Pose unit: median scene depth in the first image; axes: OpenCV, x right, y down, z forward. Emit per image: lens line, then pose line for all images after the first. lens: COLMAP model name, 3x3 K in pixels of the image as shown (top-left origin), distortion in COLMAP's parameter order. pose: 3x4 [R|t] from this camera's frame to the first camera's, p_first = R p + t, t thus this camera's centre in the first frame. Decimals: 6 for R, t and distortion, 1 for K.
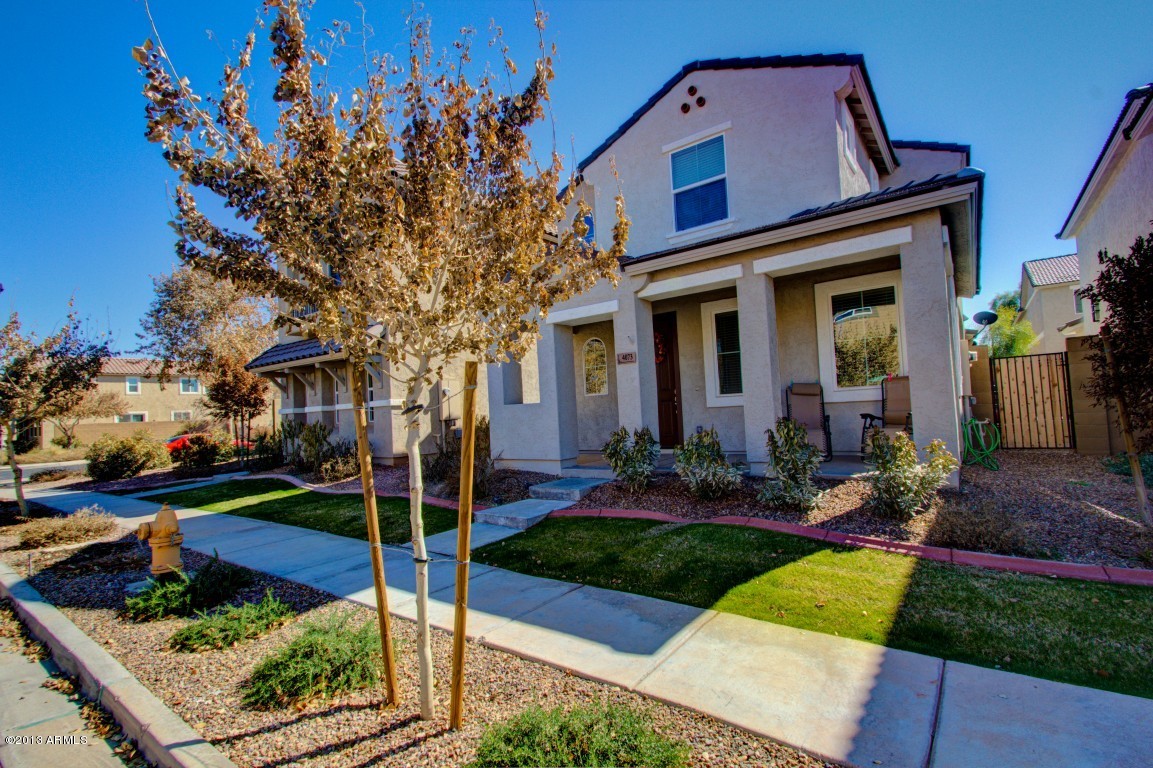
lens RADIAL K [[528.7, 0, 576.6], [0, 528.7, 382.4], [0, 0, 1]] dist [0.031324, -0.013115]
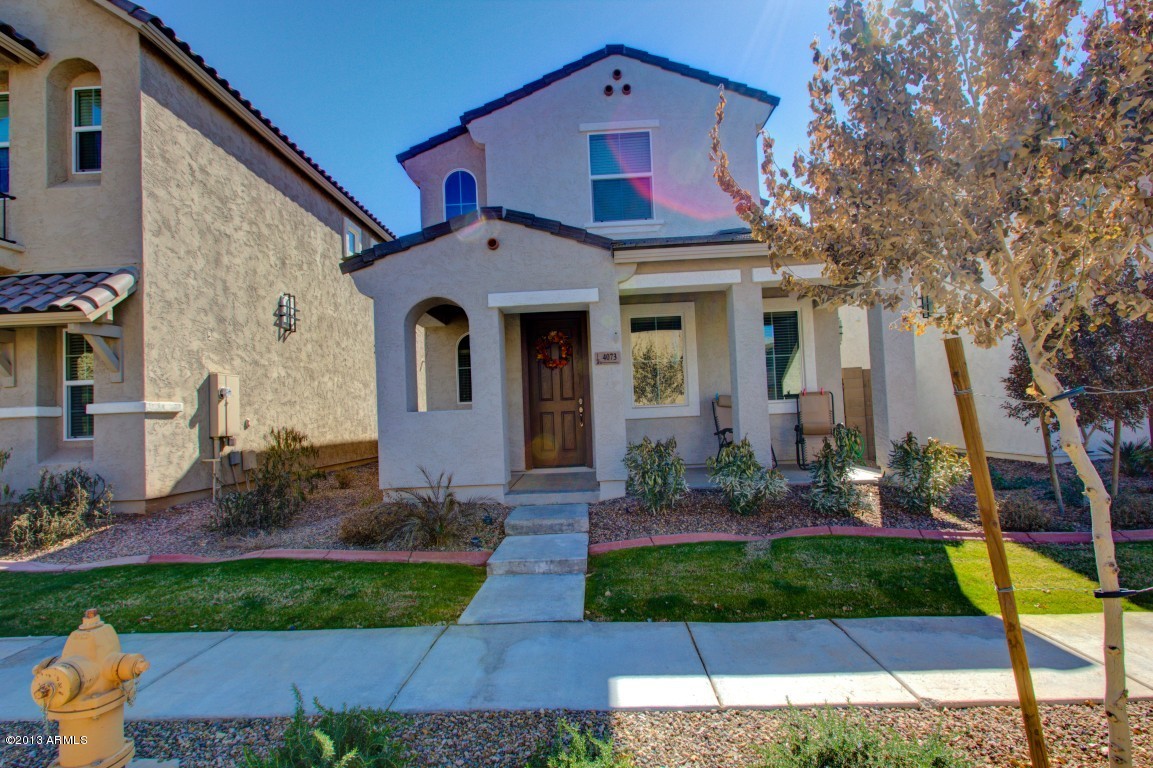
lens RADIAL K [[586.6, 0, 575.5], [0, 586.6, 388.1], [0, 0, 1]] dist [0.019669, -0.000278]
pose [[0.820644, 0.046623, 0.569535, -0.409868], [-0.031975, 0.998851, -0.035695, 0.031632], [-0.570544, 0.011082, 0.821192, 0.222706]]
